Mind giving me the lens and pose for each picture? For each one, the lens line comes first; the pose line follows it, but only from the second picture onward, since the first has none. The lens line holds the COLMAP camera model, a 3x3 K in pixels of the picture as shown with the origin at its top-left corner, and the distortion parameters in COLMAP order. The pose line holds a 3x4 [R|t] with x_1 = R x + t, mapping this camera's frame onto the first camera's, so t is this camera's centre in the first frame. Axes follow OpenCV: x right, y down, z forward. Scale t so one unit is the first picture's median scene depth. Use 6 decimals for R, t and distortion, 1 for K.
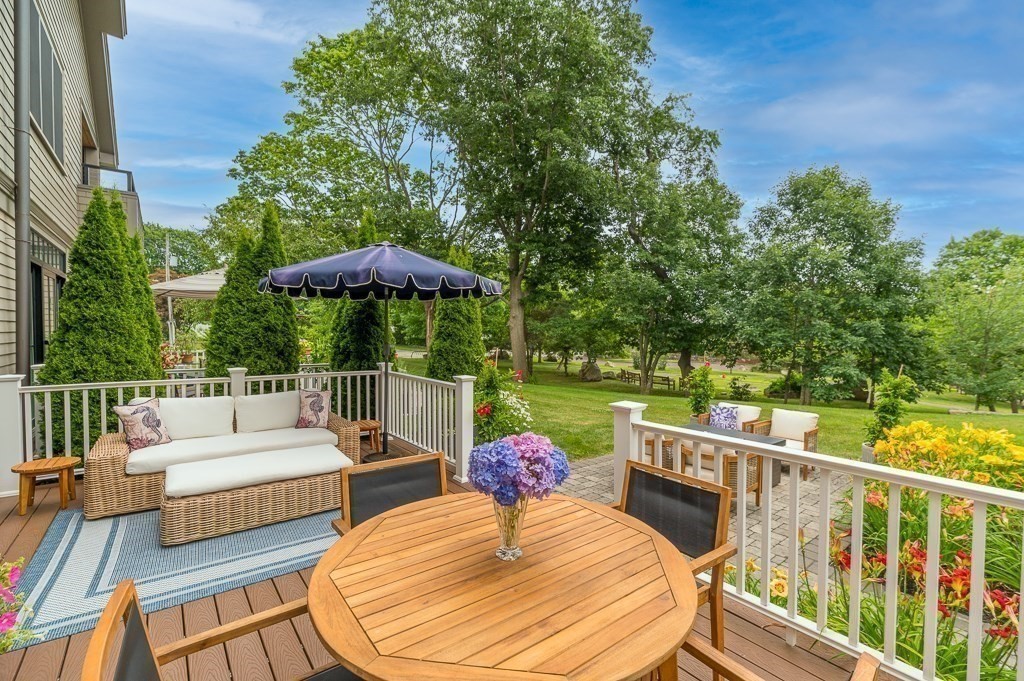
lens RADIAL K [[450.1, 0, 514.2], [0, 450.1, 338.5], [0, 0, 1]] dist [0.002229, -0.000972]
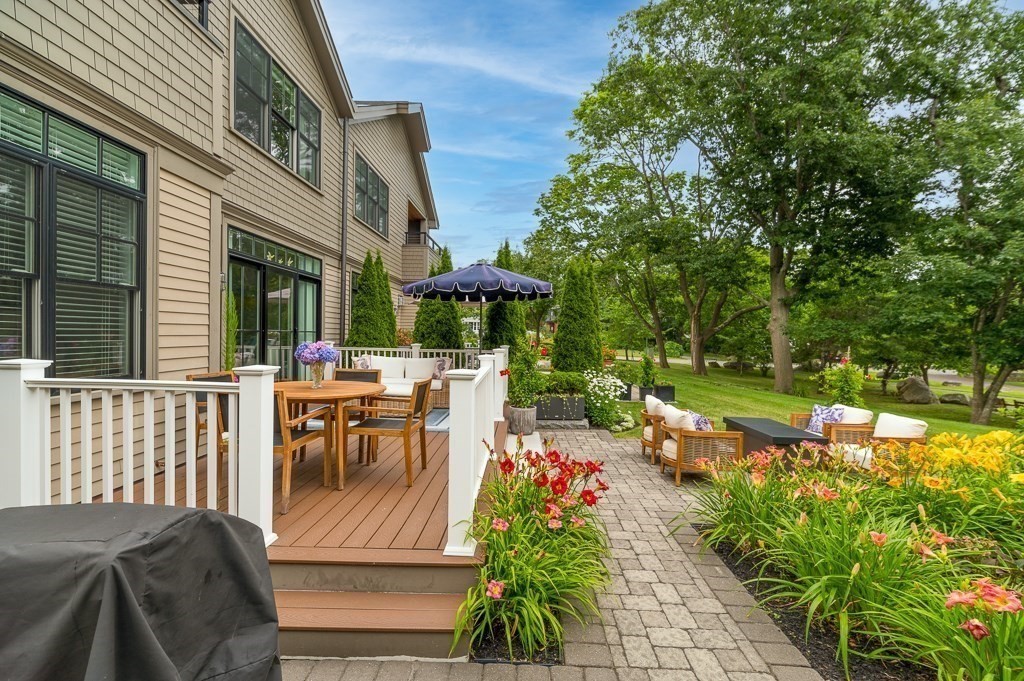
lens RADIAL K [[450.1, 0, 511.3], [0, 450.1, 340.4], [0, 0, 1]] dist [0.002229, -0.000972]
pose [[0.761815, 0.010697, -0.647706, 0.182162], [-0.021802, 0.999721, -0.009133, 0.014024], [0.647427, 0.021079, 0.761836, -0.019598]]
